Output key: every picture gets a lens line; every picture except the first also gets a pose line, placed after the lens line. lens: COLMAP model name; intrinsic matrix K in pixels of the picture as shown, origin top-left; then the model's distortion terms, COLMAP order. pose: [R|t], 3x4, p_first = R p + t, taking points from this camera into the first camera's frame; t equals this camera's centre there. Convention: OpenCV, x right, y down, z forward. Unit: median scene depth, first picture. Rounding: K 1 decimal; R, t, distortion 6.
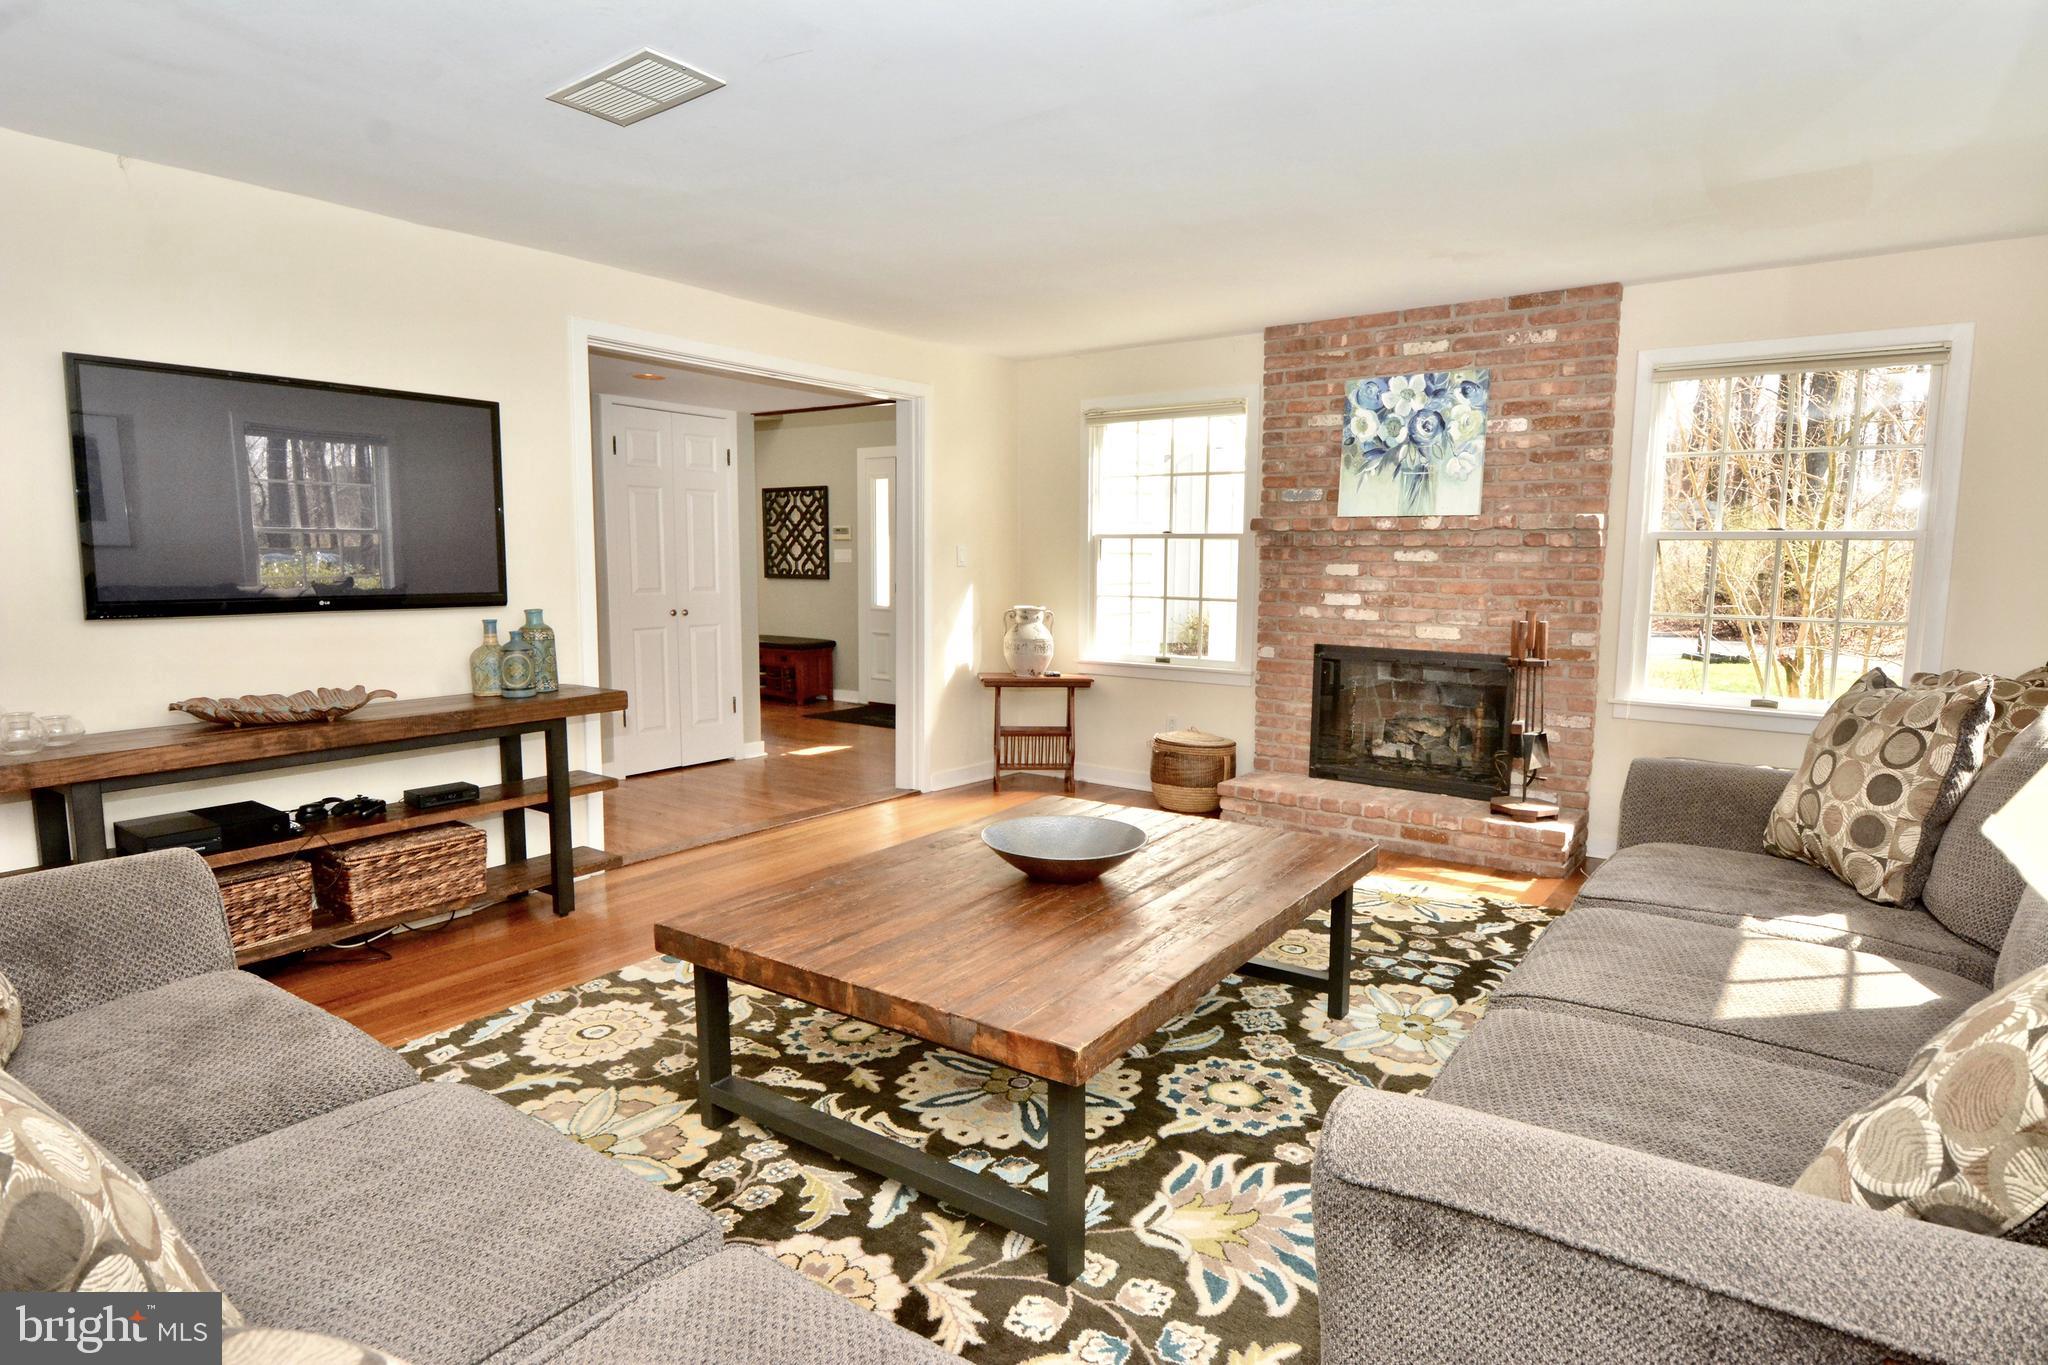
lens RADIAL K [[1101.0, 0, 1084.9], [0, 1101.0, 682.8], [0, 0, 1]] dist [-0.000672, -0.001723]
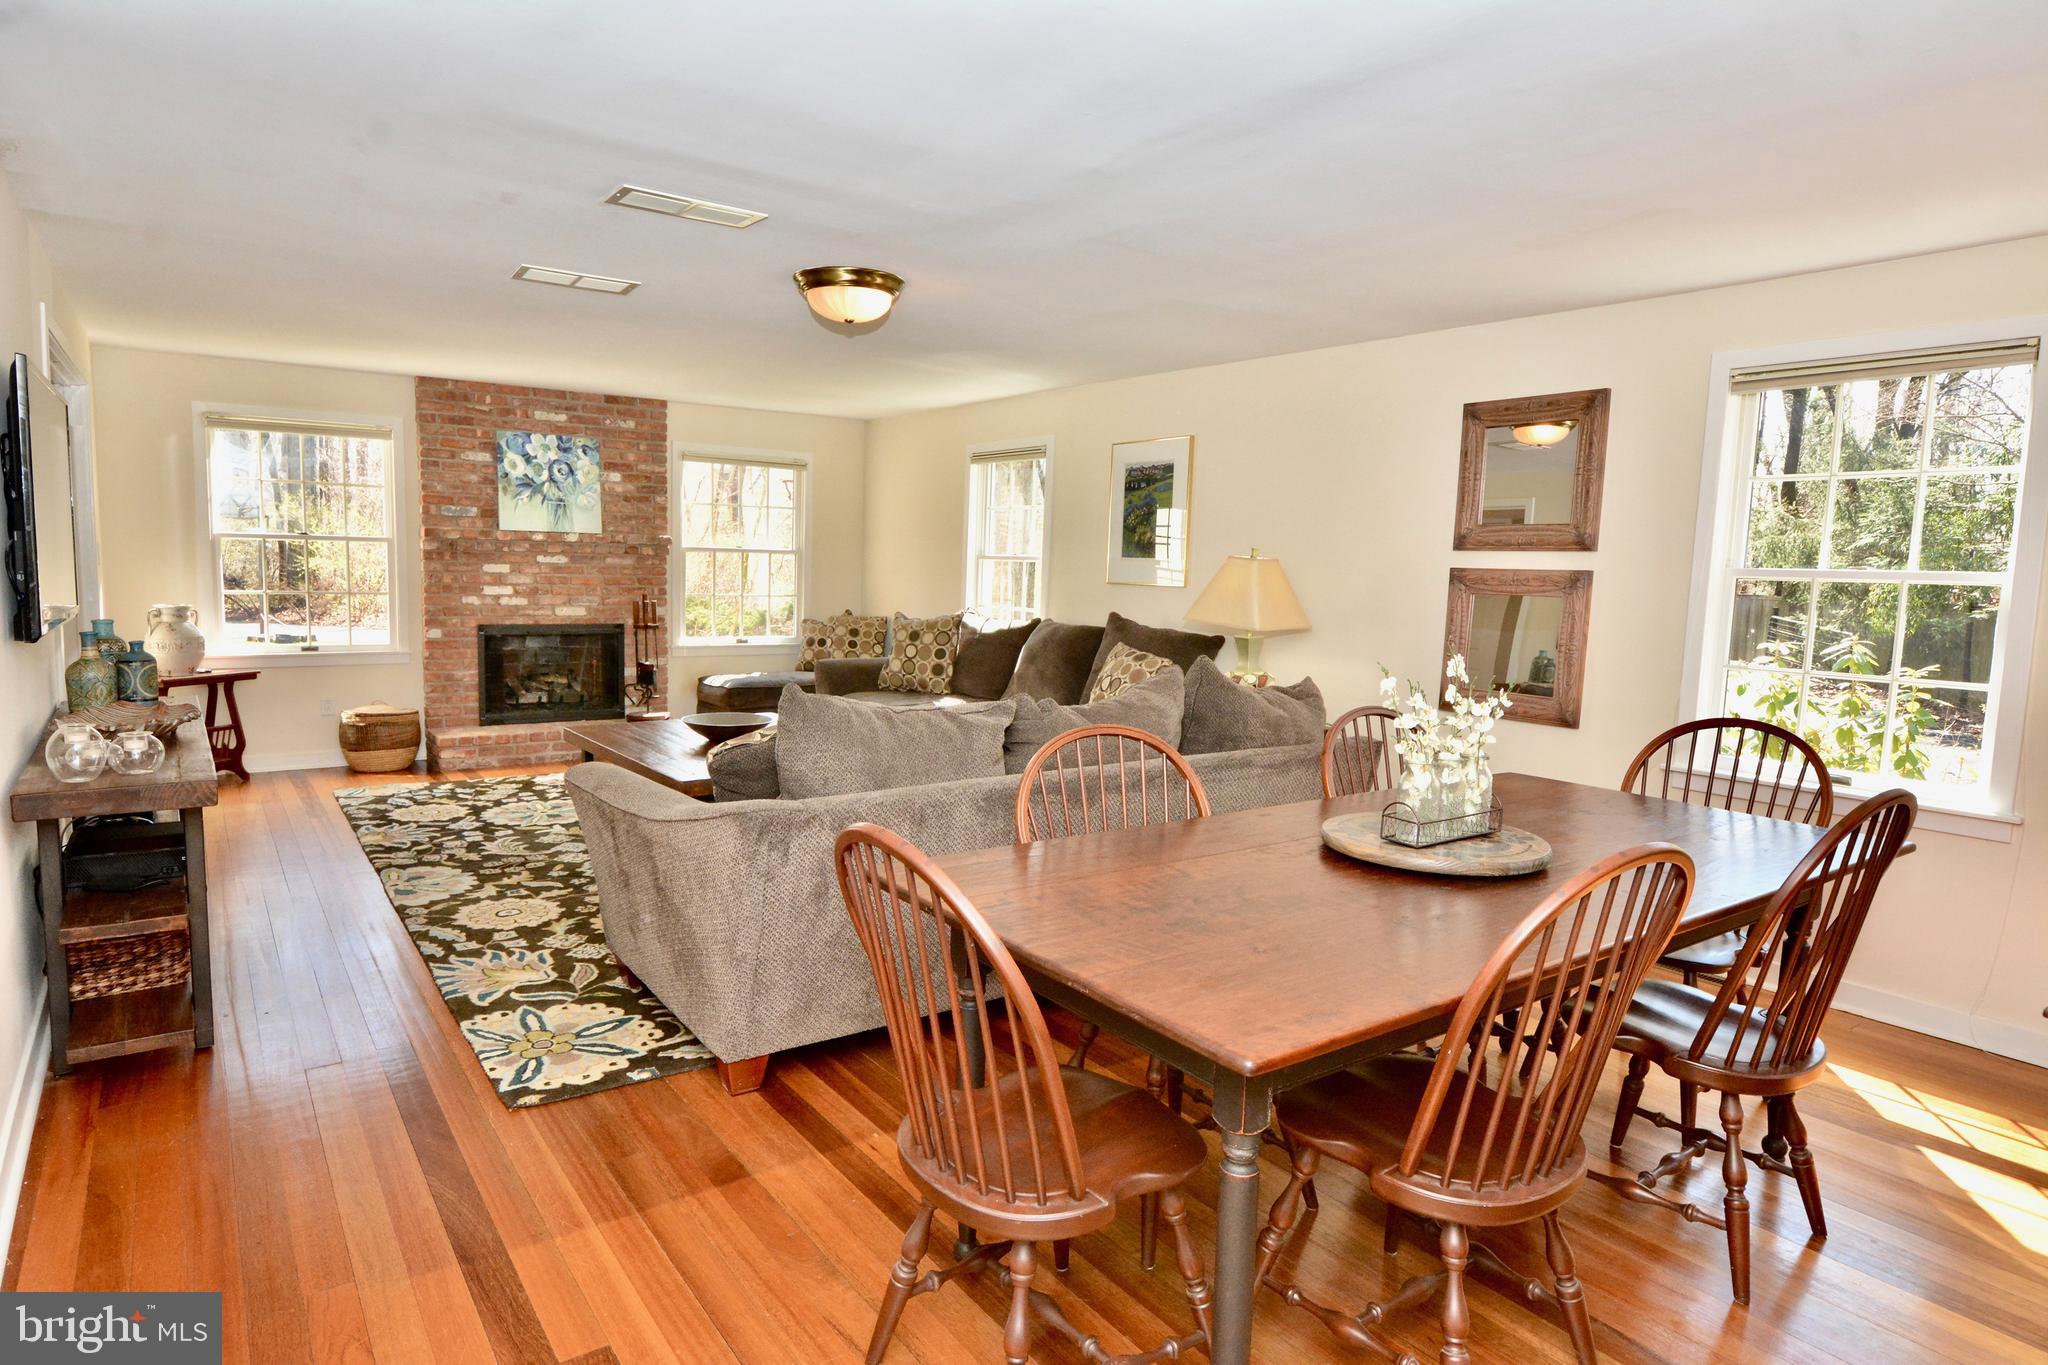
lens RADIAL K [[1101.0, 0, 1029.4], [0, 1101.0, 679.6], [0, 0, 1]] dist [-0.000672, -0.001723]
pose [[0.318077, -0.100005, 0.942776, -0.887992], [0.084857, 0.993433, 0.076749, -0.015882], [-0.944260, 0.055589, 0.324475, -0.053242]]
